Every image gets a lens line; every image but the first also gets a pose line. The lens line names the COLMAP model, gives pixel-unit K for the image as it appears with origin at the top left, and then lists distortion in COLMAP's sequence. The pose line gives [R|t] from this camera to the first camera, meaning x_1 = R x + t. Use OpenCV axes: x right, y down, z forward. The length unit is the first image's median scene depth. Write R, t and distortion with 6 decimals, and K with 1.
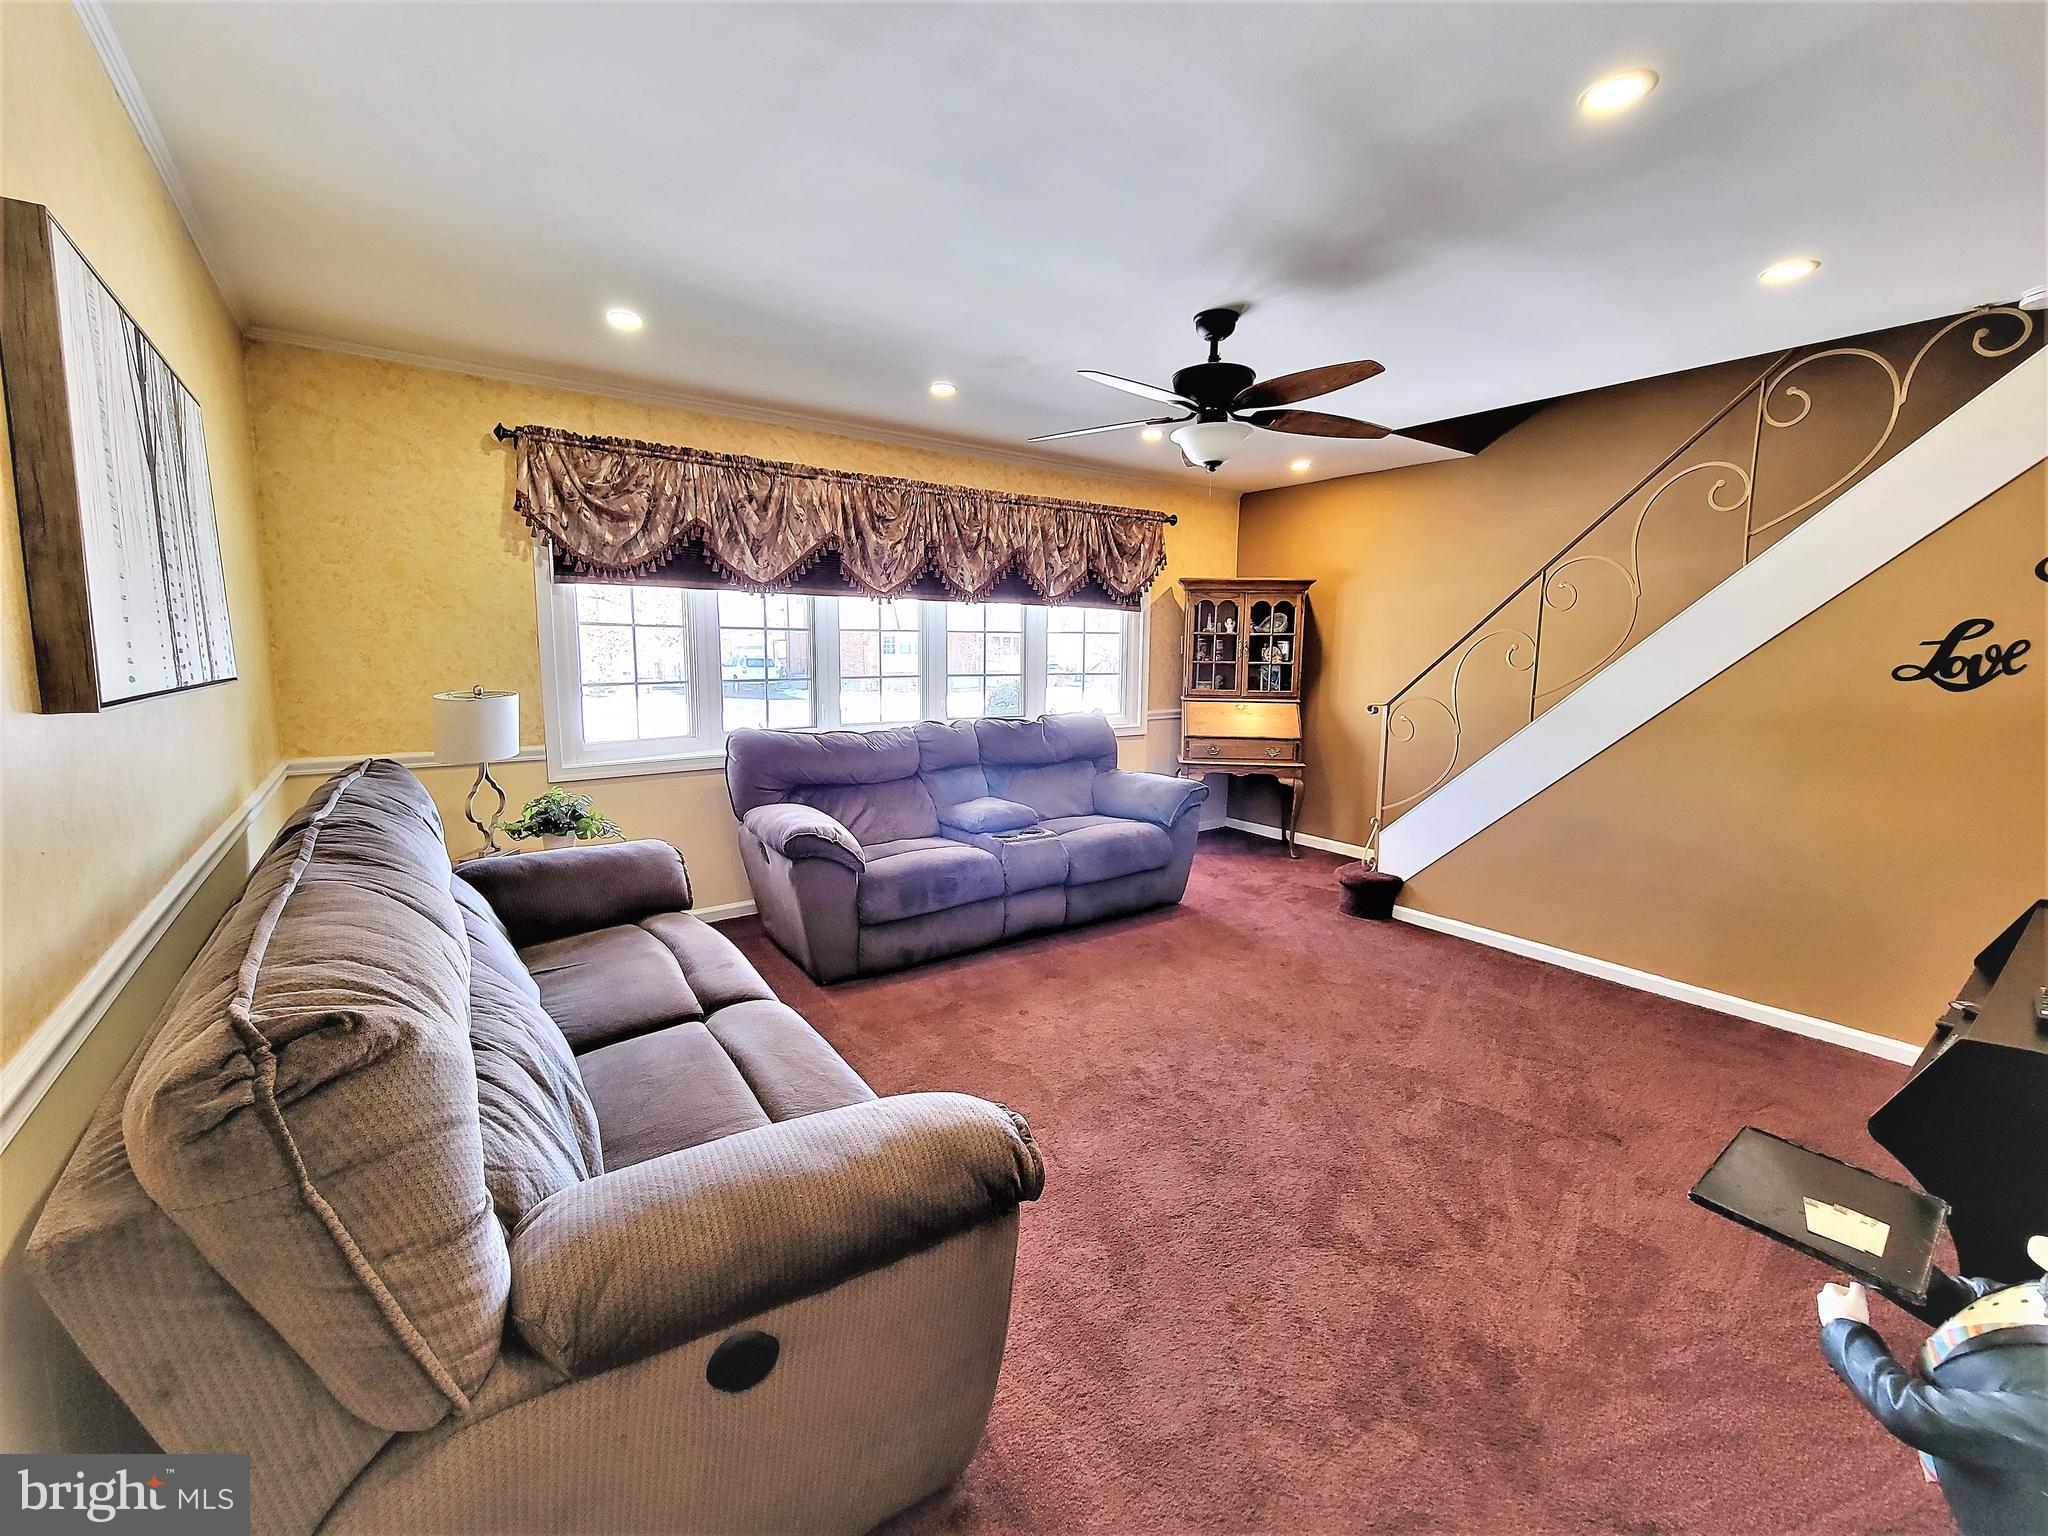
lens RADIAL K [[840.6, 0, 1030.0], [0, 840.6, 761.6], [0, 0, 1]] dist [-0.003596, -0.002182]
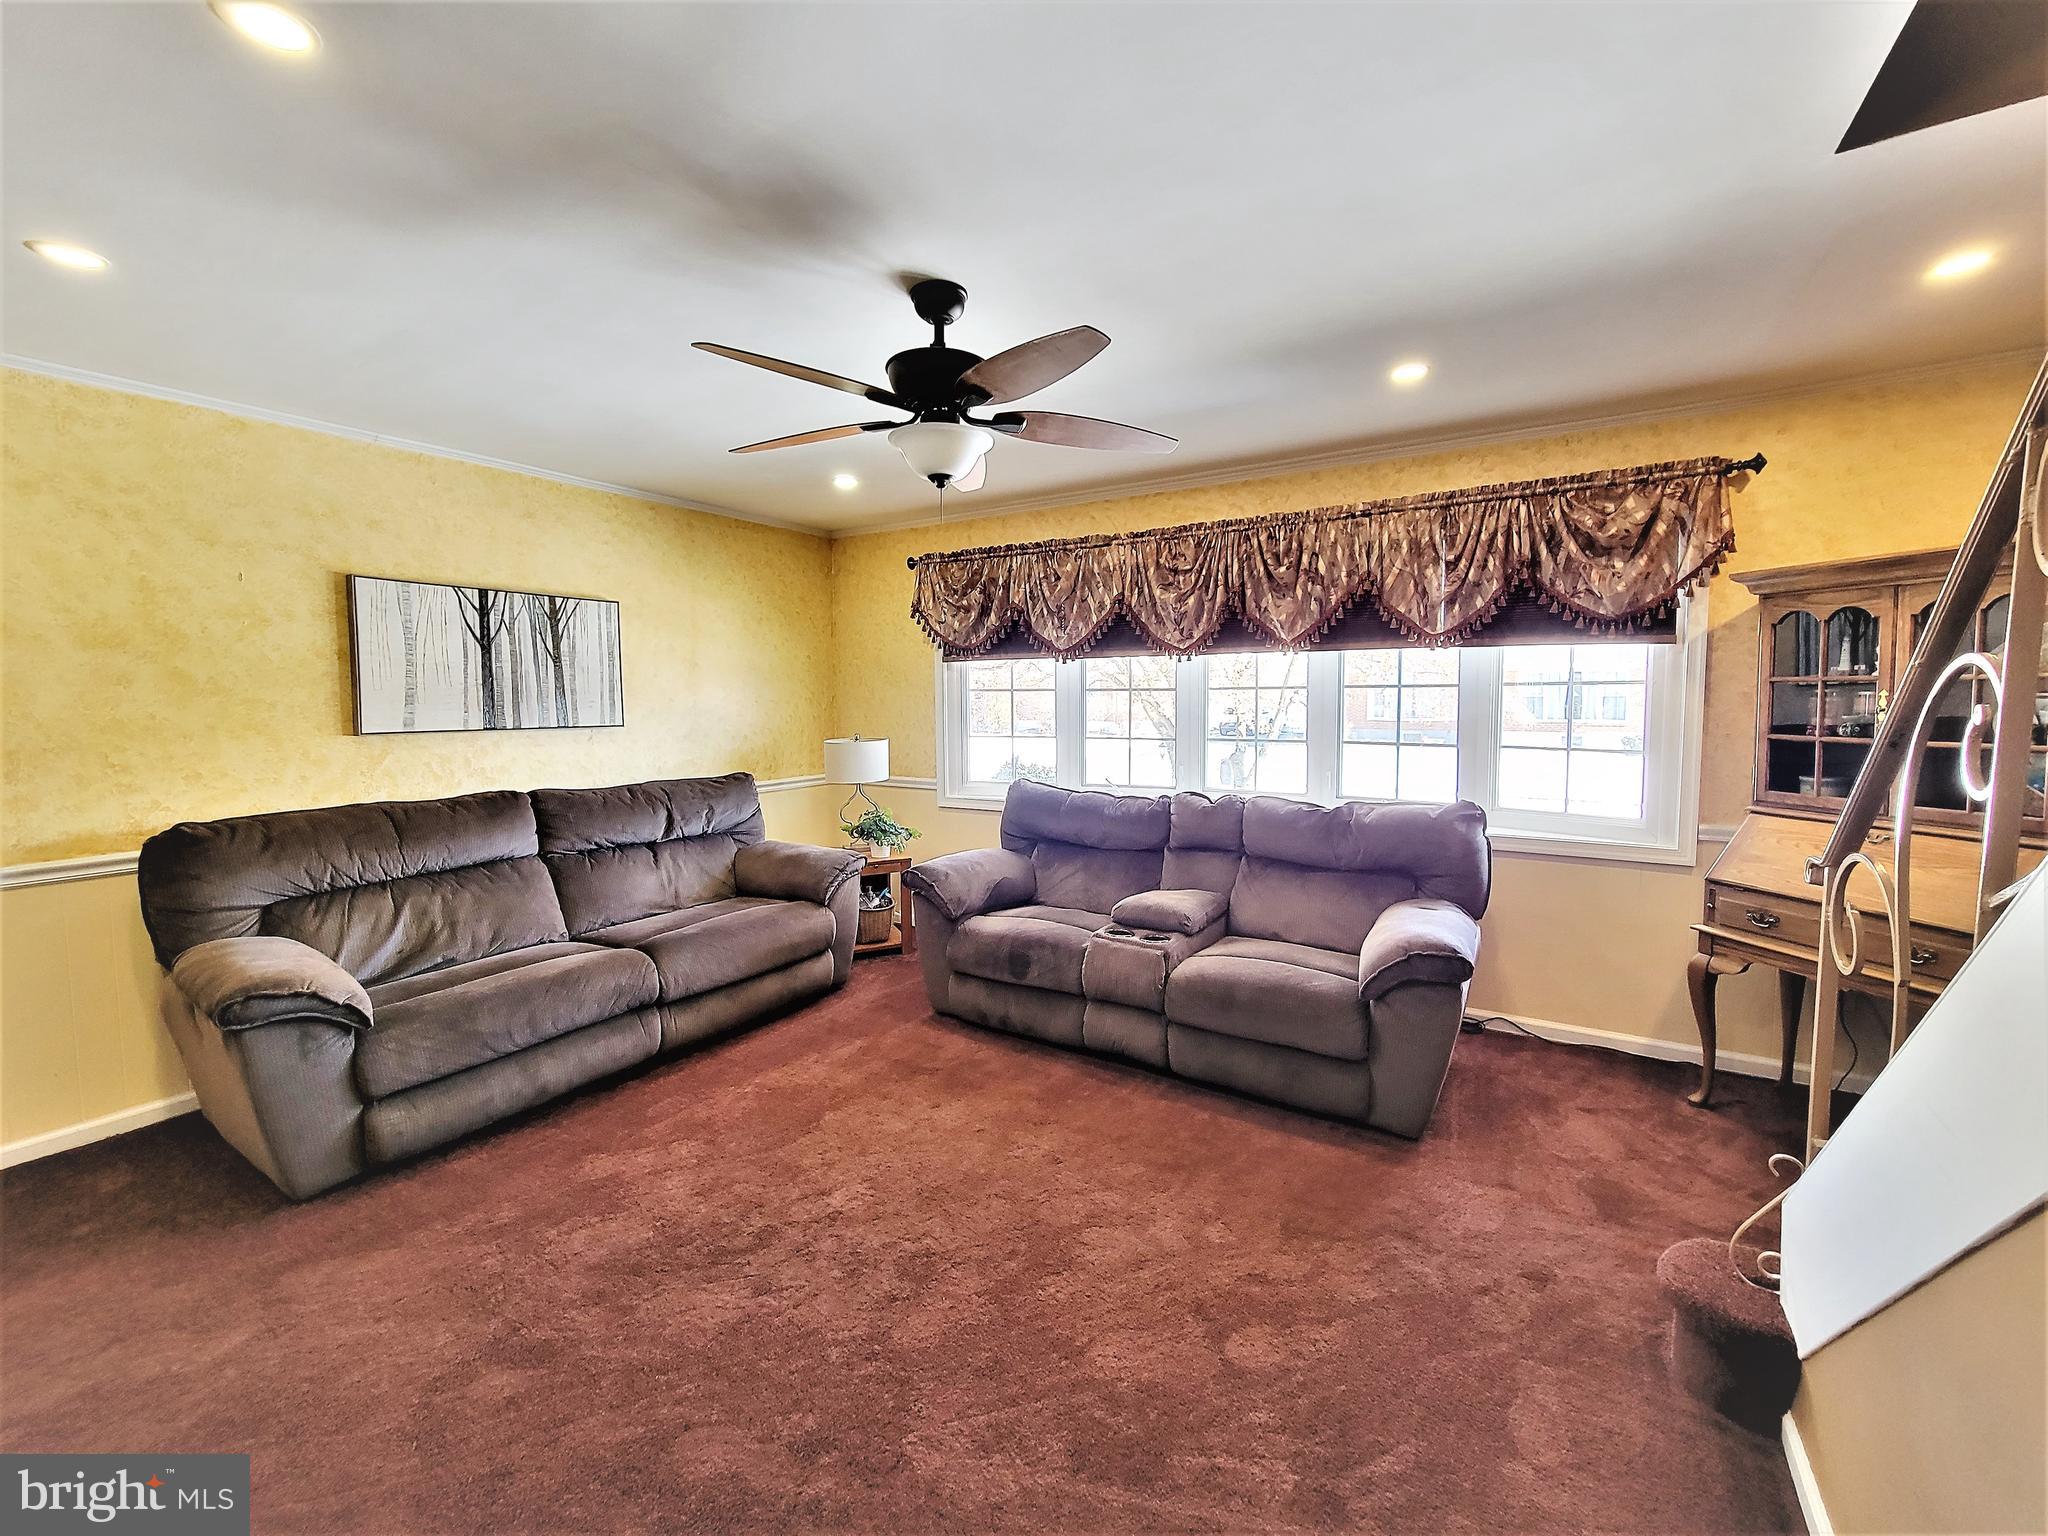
lens RADIAL K [[840.6, 0, 1039.1], [0, 840.6, 748.5], [0, 0, 1]] dist [-0.003596, -0.002182]
pose [[0.364440, 0.044140, -0.930180, 0.675294], [-0.122598, 0.992456, -0.000938, -0.077144], [0.923121, 0.114380, 0.367103, 0.565816]]
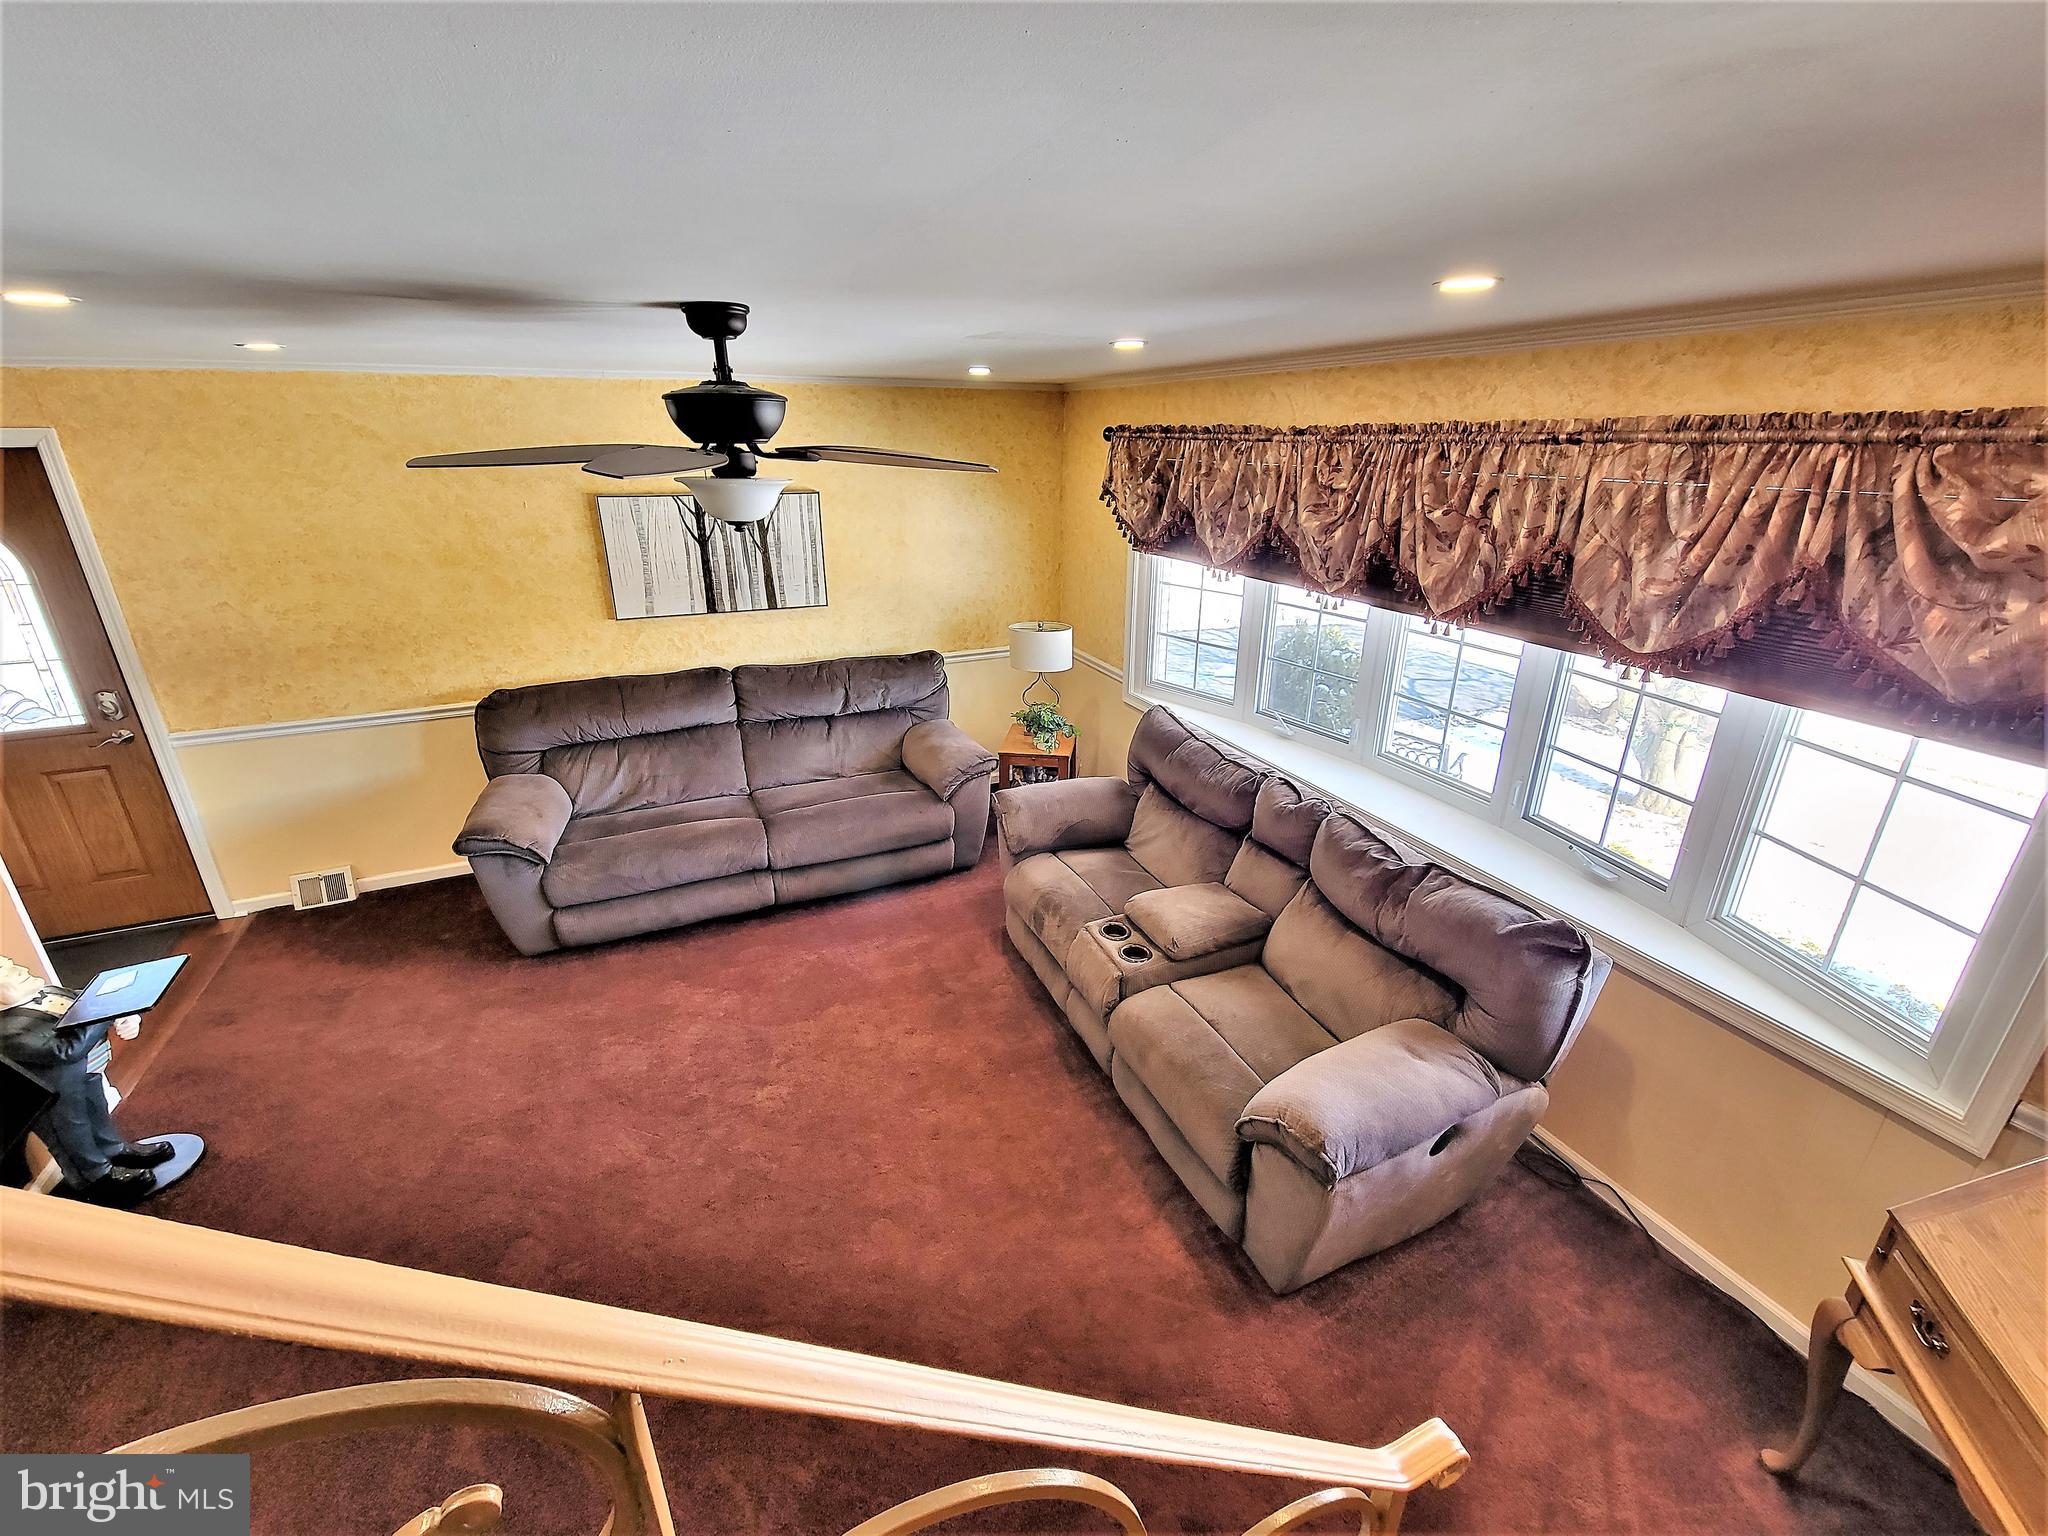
lens RADIAL K [[840.6, 0, 1031.8], [0, 840.6, 751.2], [0, 0, 1]] dist [-0.003596, -0.002182]
pose [[-0.210888, 0.329231, -0.920398, 0.617024], [-0.148476, 0.919861, 0.363059, -0.318577], [0.966168, 0.213222, -0.145105, 0.950677]]
